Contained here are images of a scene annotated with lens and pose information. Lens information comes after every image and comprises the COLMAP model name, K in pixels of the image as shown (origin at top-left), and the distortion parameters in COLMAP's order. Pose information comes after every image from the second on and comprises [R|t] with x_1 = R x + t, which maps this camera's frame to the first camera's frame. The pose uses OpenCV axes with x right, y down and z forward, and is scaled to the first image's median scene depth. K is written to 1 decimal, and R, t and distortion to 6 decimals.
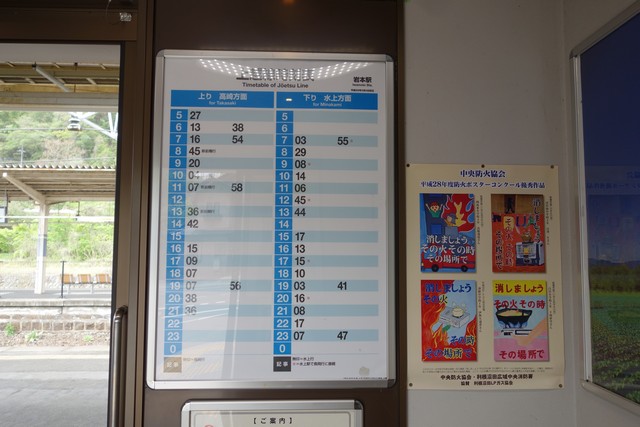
lens RADIAL K [[498.6, 0, 320.5], [0, 498.6, 215.6], [0, 0, 1]] dist [0.001010, -0.011054]
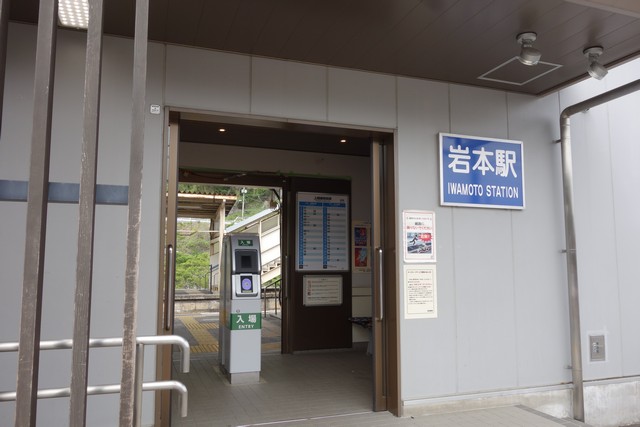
lens RADIAL K [[498.6, 0, 320.1], [0, 498.6, 215.5], [0, 0, 1]] dist [0.001010, -0.011054]
pose [[0.953243, 0.026329, 0.301056, -1.389202], [-0.017182, 0.999308, -0.032992, -0.001505], [-0.301717, 0.026276, 0.953035, -3.022308]]
